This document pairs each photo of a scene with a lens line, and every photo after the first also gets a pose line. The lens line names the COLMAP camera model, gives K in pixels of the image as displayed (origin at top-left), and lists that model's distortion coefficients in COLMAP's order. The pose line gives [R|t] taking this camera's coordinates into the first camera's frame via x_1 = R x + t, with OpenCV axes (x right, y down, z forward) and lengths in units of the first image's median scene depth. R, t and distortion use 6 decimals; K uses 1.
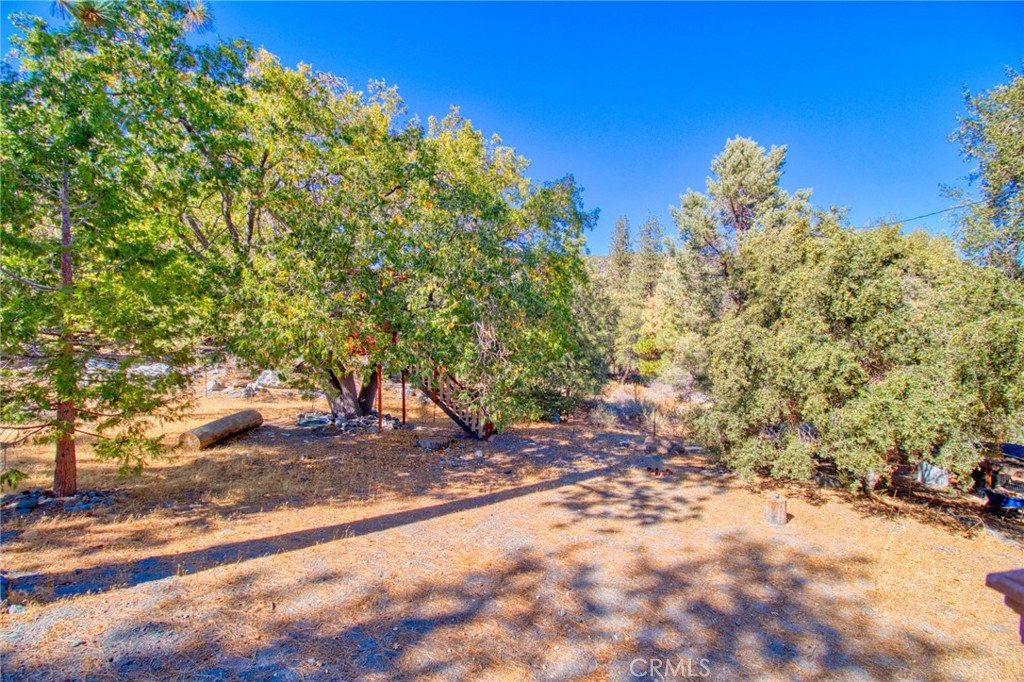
lens RADIAL K [[473.6, 0, 517.8], [0, 473.6, 341.6], [0, 0, 1]] dist [0.002784, -0.014279]
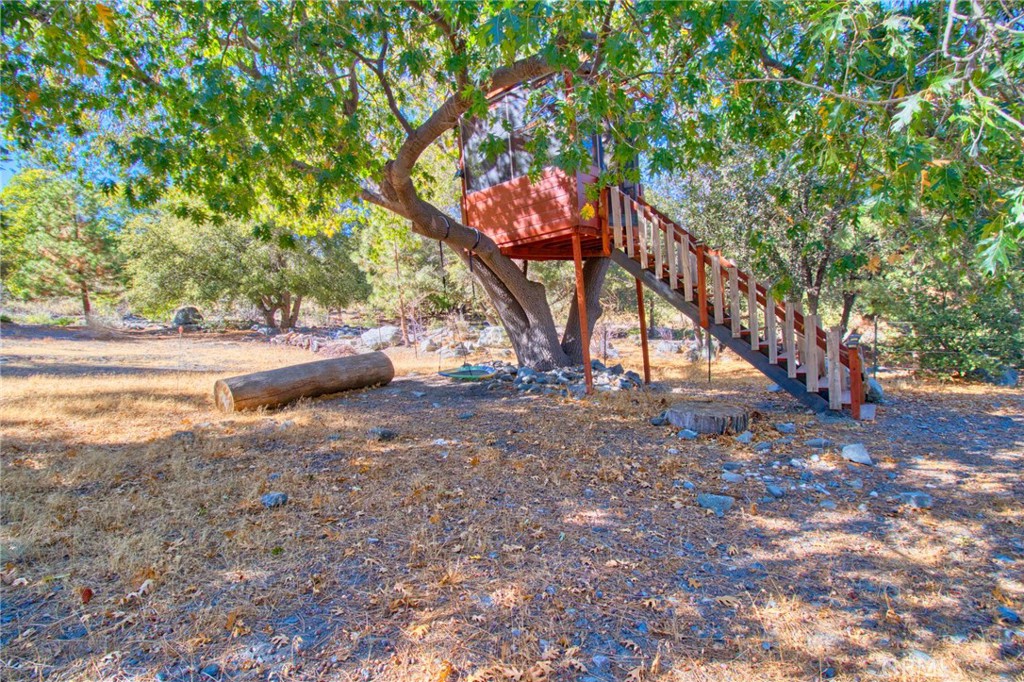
lens RADIAL K [[473.6, 0, 517.8], [0, 473.6, 341.6], [0, 0, 1]] dist [0.002784, -0.014279]
pose [[0.838812, -0.056596, -0.541472, -0.081299], [0.075505, 0.997064, 0.012751, 0.120100], [0.539160, -0.051580, 0.840622, 0.525850]]
